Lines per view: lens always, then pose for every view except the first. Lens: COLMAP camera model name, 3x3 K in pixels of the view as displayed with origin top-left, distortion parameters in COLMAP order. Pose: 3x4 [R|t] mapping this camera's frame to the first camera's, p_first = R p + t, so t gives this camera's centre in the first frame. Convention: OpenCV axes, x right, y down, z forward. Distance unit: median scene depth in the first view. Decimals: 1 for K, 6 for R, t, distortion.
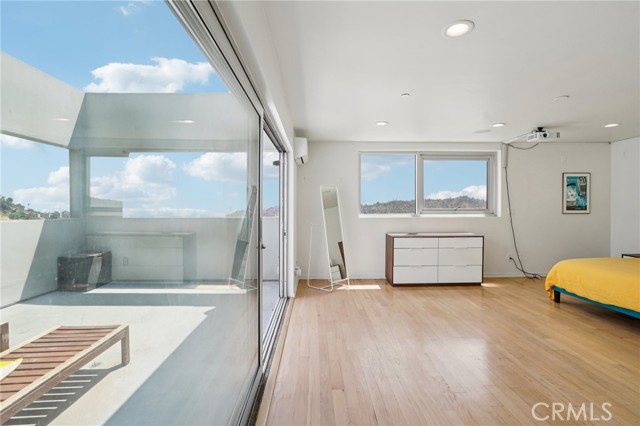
lens RADIAL K [[299.9, 0, 319.1], [0, 299.9, 211.8], [0, 0, 1]] dist [-0.034909, 0.015438]
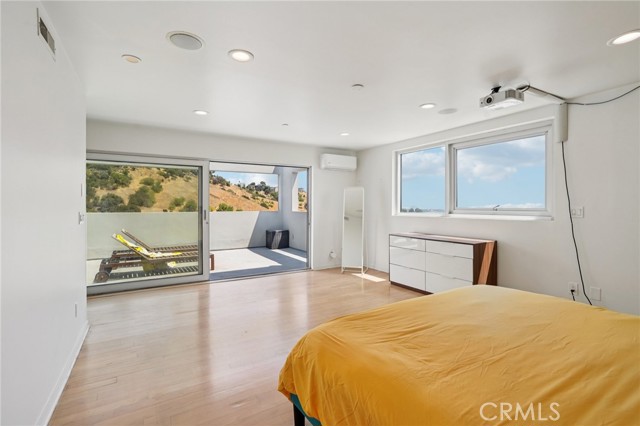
lens RADIAL K [[299.9, 0, 310.9], [0, 299.9, 216.2], [0, 0, 1]] dist [-0.034909, 0.015438]
pose [[0.490912, 0.032654, -0.870597, 0.925716], [-0.013488, 0.999462, 0.029881, -0.006321], [0.871105, -0.002926, 0.491089, 0.242336]]
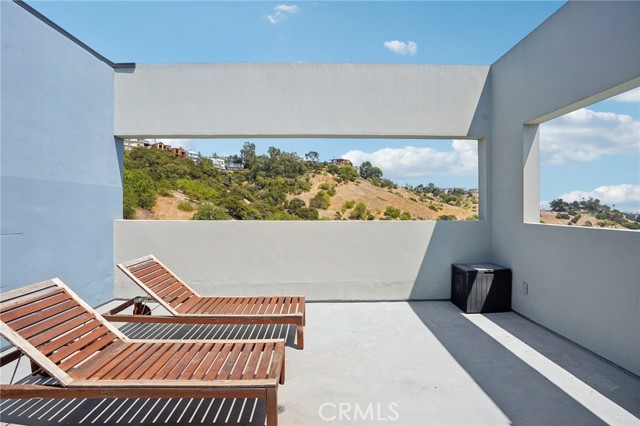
lens RADIAL K [[299.9, 0, 324.3], [0, 299.9, 217.1], [0, 0, 1]] dist [-0.034909, 0.015438]
pose [[0.011130, 0.031753, -0.999434, 0.015550], [-0.016658, 0.999363, 0.031565, -0.010694], [0.999799, 0.016297, 0.011652, 0.539768]]
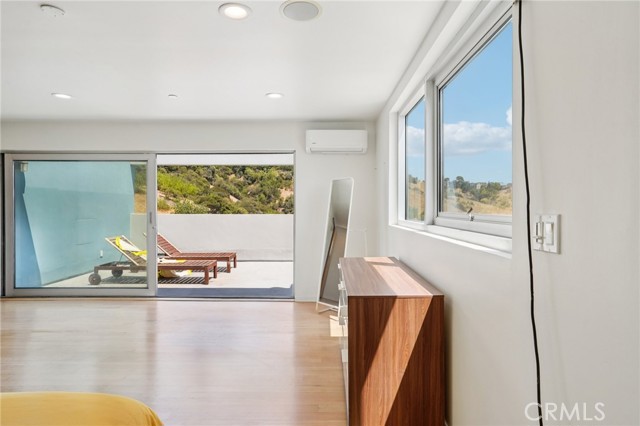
lens RADIAL K [[364.6, 0, 304.7], [0, 364.6, 211.3], [0, 0, 1]] dist [0.005037, 0.000171]
pose [[-0.050808, 0.013580, -0.998616, 0.885517], [-0.017576, 0.999741, 0.014489, -0.016662], [0.998554, 0.018287, -0.050556, 0.871399]]
